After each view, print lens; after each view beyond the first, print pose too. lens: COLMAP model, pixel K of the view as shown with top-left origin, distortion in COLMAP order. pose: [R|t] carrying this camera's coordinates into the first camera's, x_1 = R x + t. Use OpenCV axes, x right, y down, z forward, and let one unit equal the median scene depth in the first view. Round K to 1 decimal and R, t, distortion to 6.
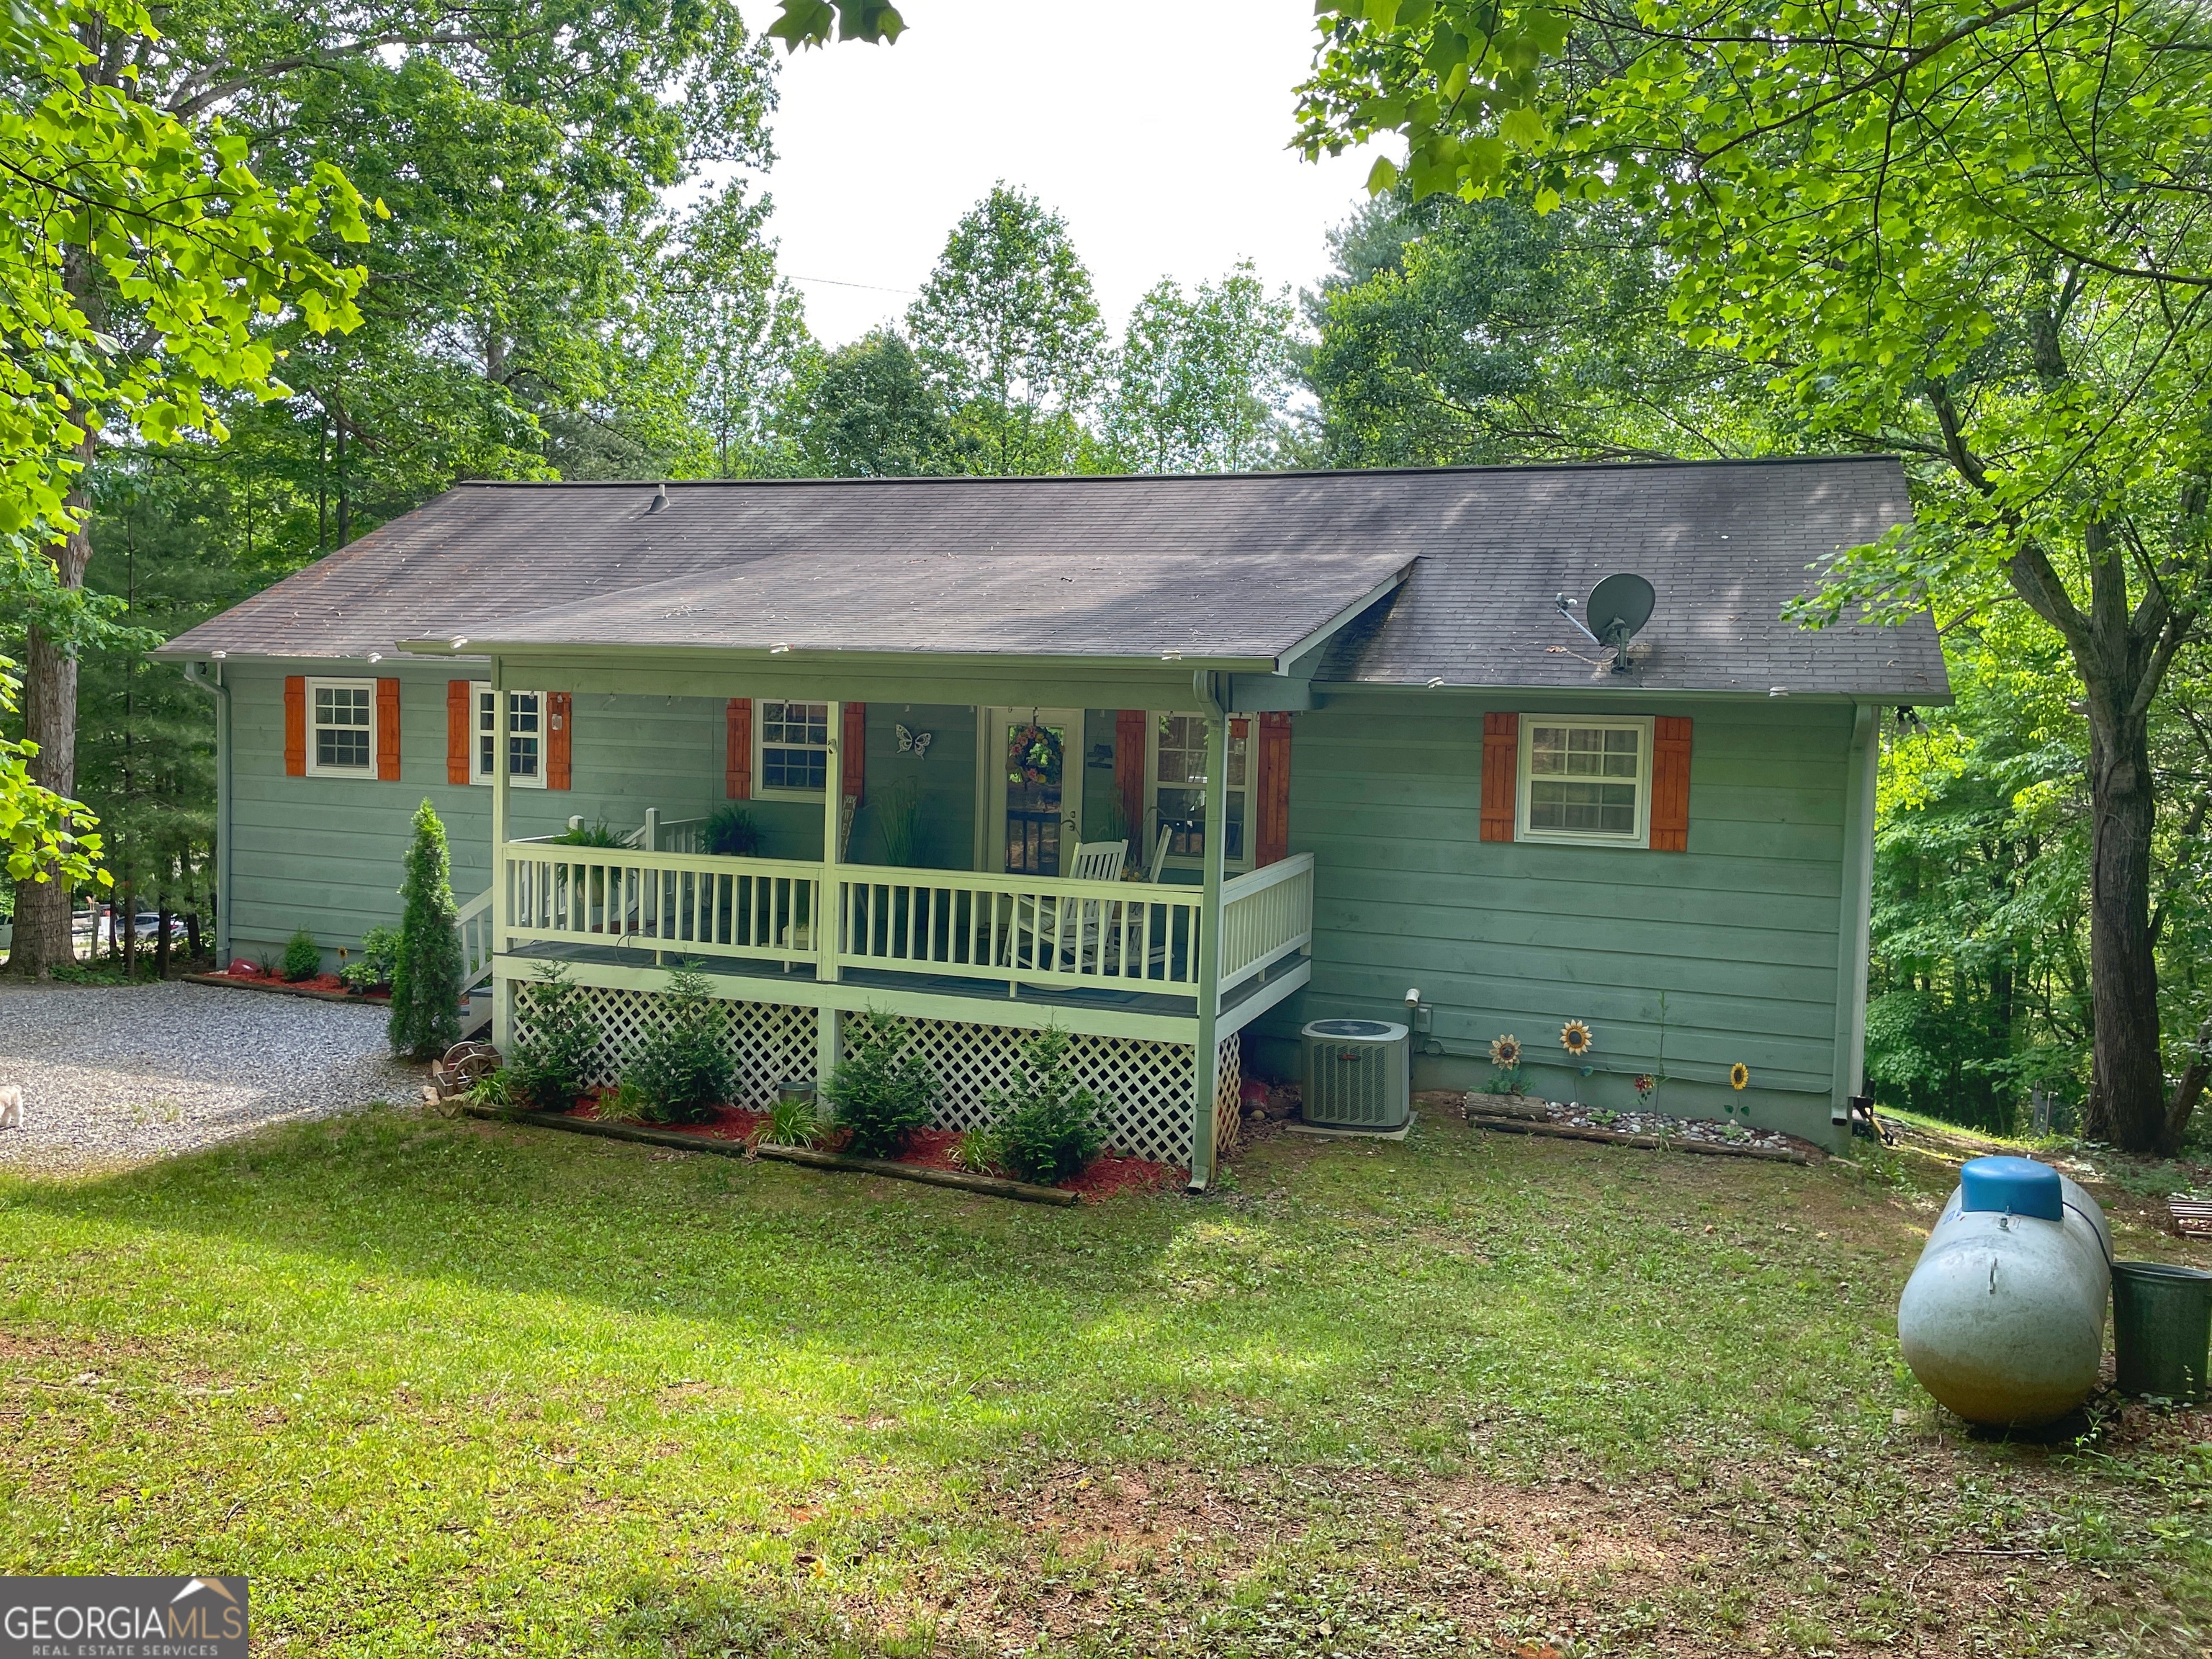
lens RADIAL K [[1668.4, 0, 1104.1], [0, 1668.4, 782.9], [0, 0, 1]] dist [0.066202, -0.012977]
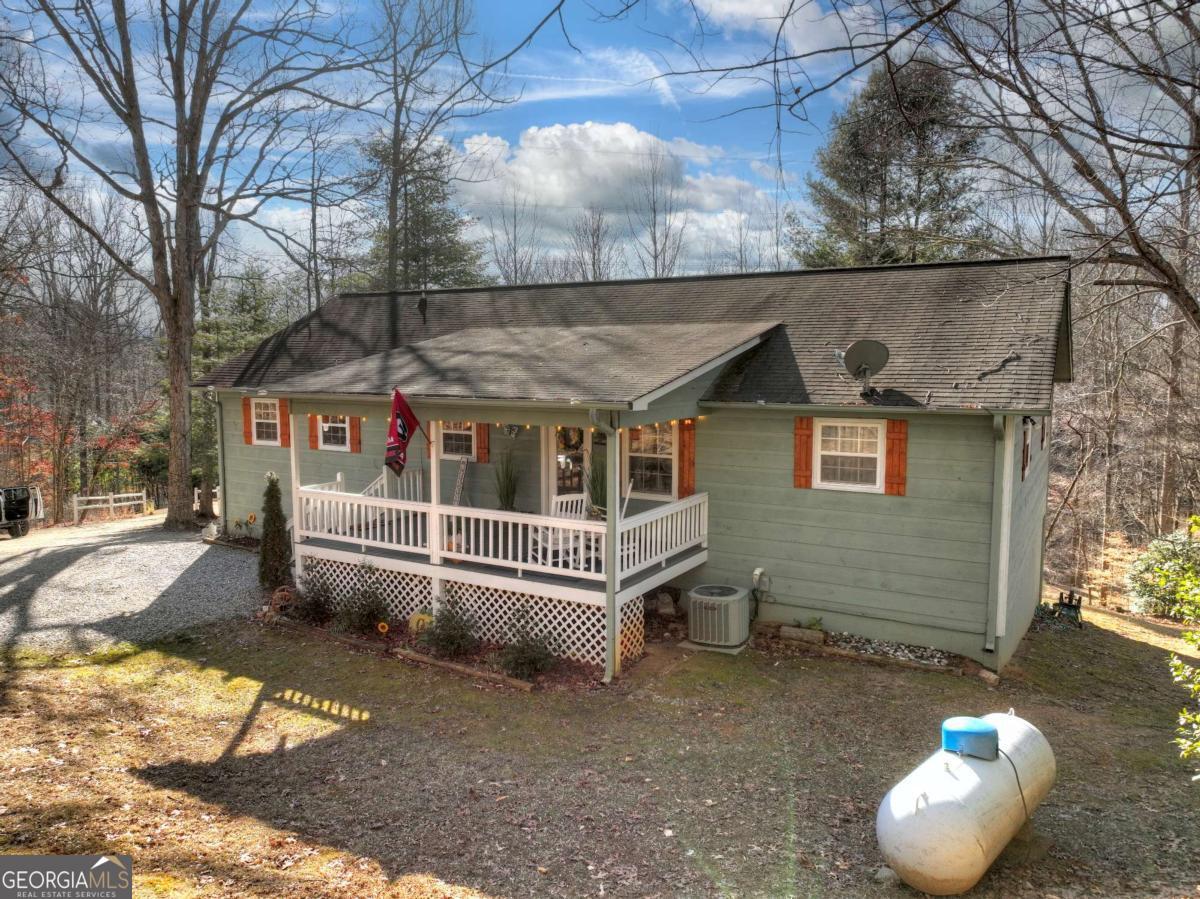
lens RADIAL K [[845.9, 0, 597.6], [0, 845.9, 446.7], [0, 0, 1]] dist [-0.010976, 0.004925]
pose [[0.982701, -0.008509, -0.185002, 0.201580], [0.017364, 0.998777, 0.046292, -0.059962], [0.184382, -0.048703, 0.981647, 0.072667]]
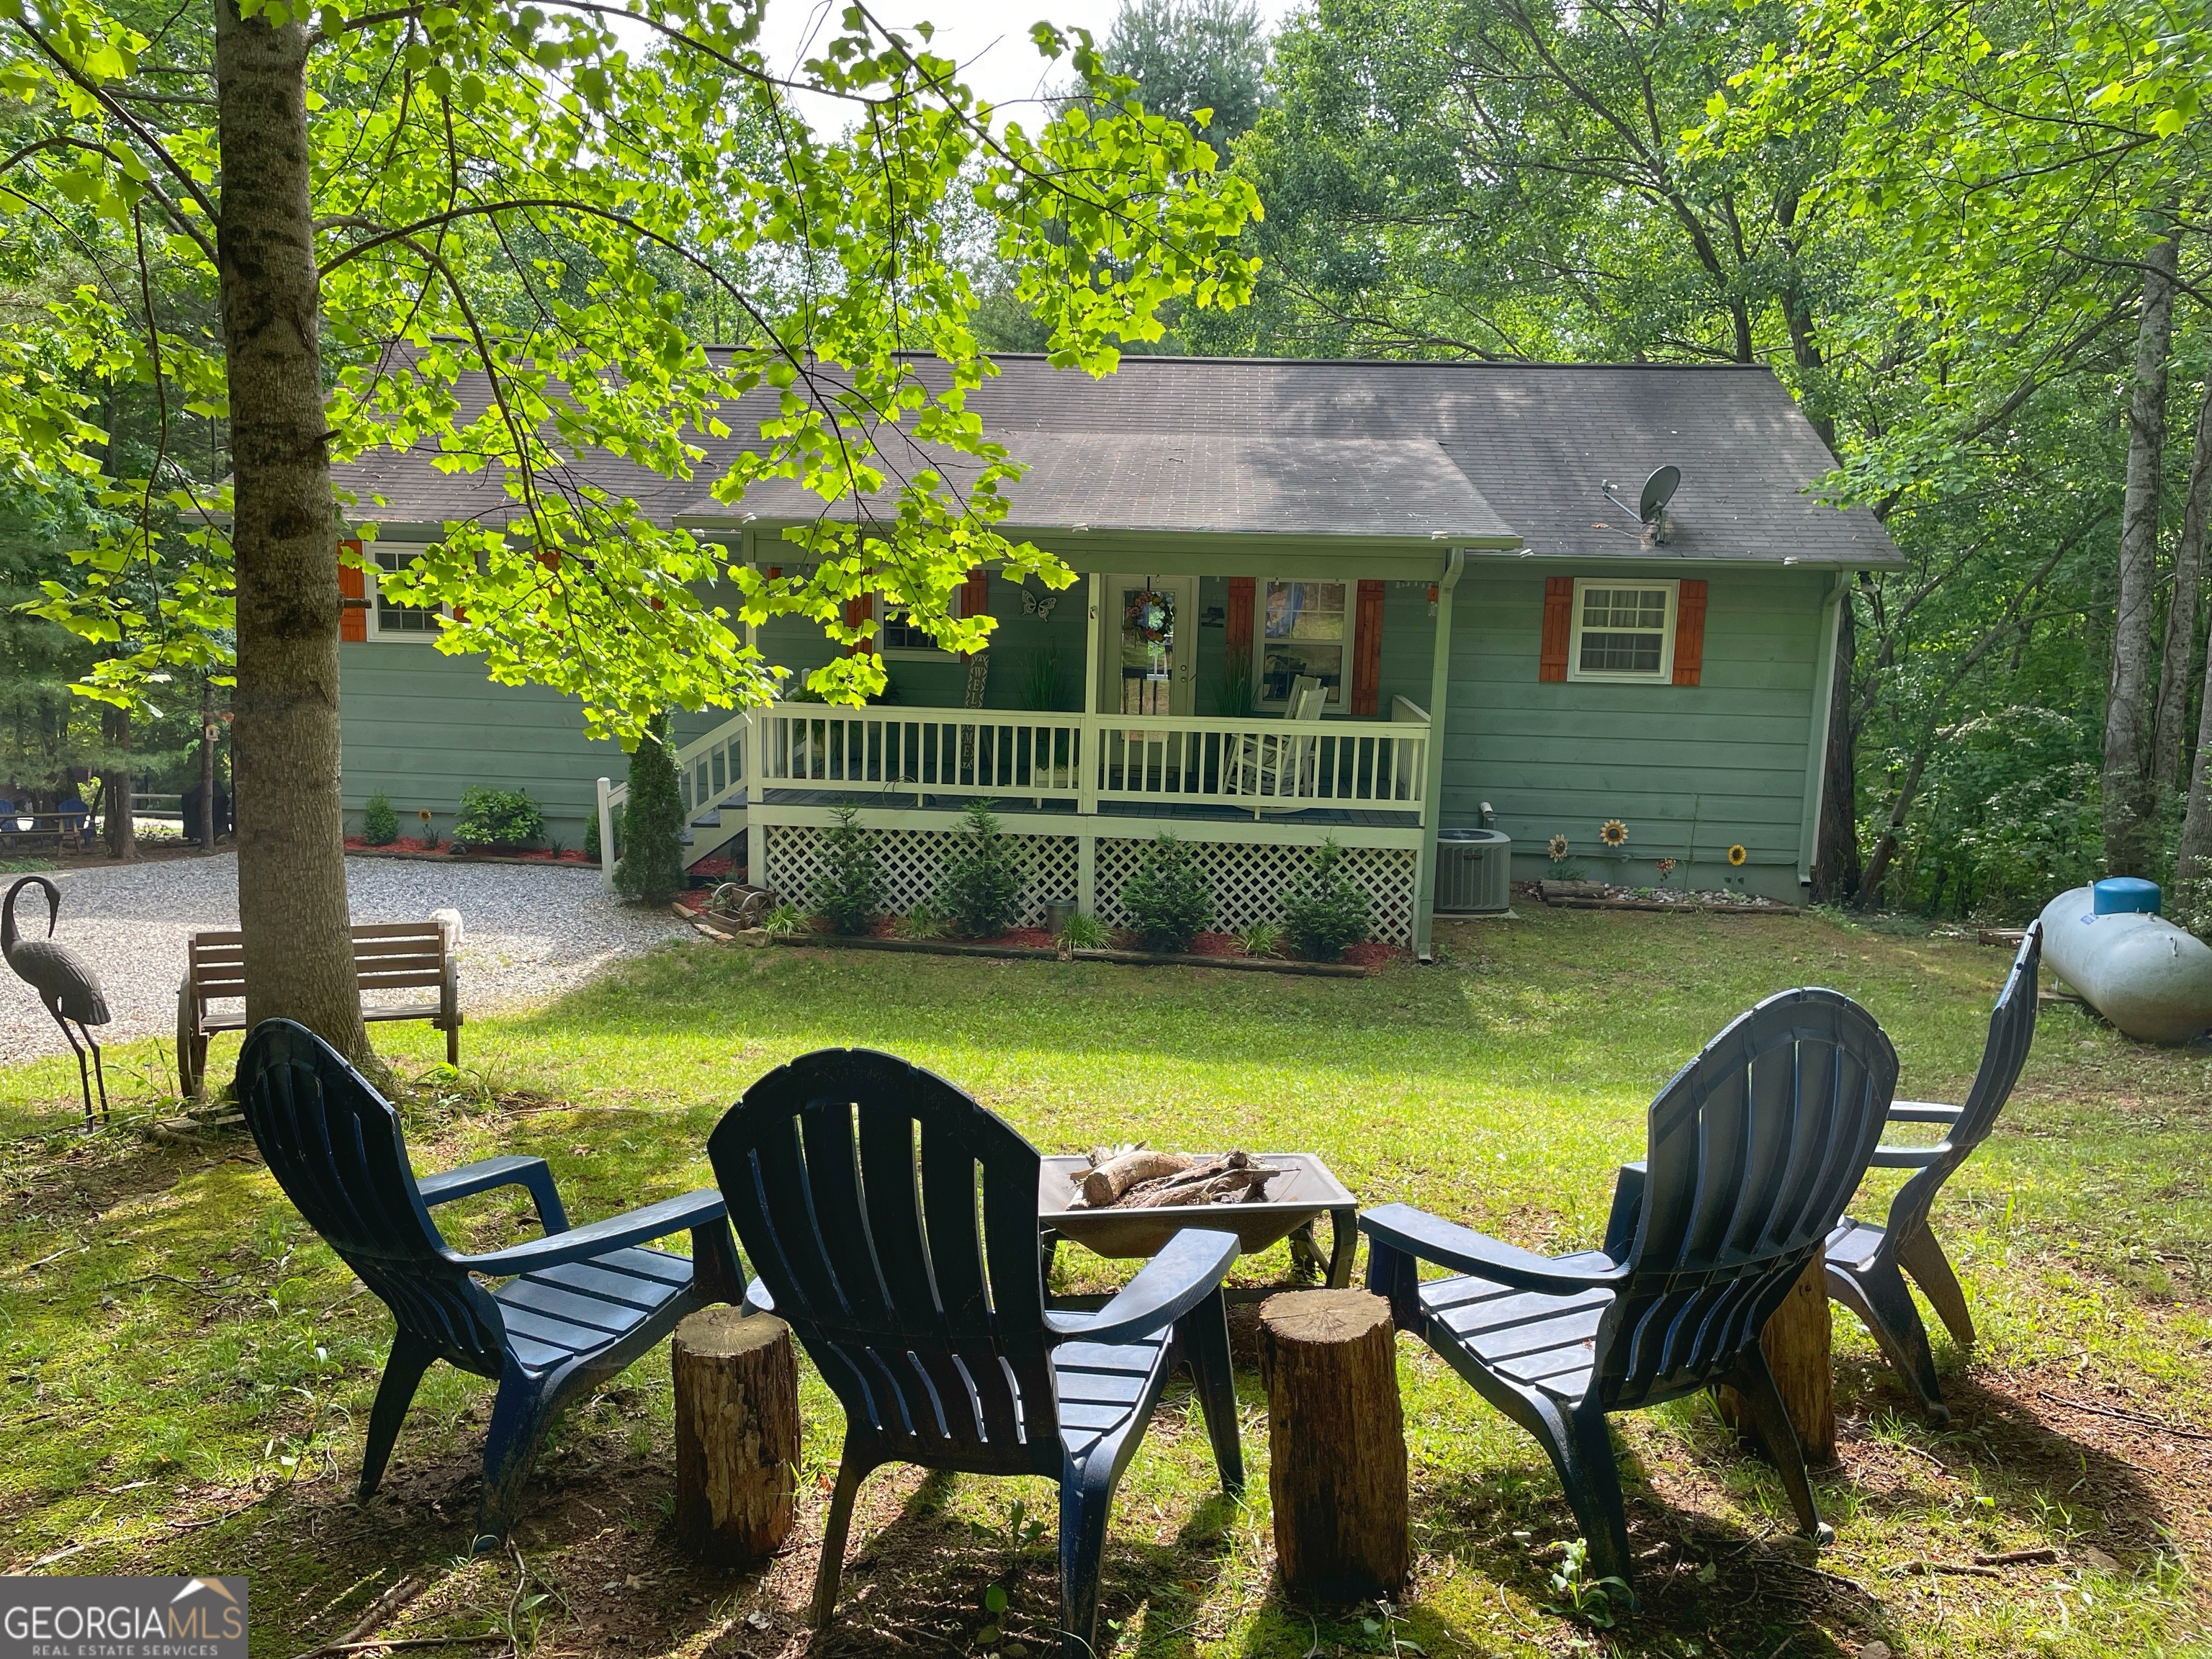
lens RADIAL K [[1668.4, 0, 1094.6], [0, 1668.4, 815.1], [0, 0, 1]] dist [0.066202, -0.012977]
pose [[0.962031, -0.043292, 0.269485, -0.470926], [0.013215, 0.993571, 0.112438, -0.012270], [-0.272621, -0.104608, 0.956418, -0.122509]]
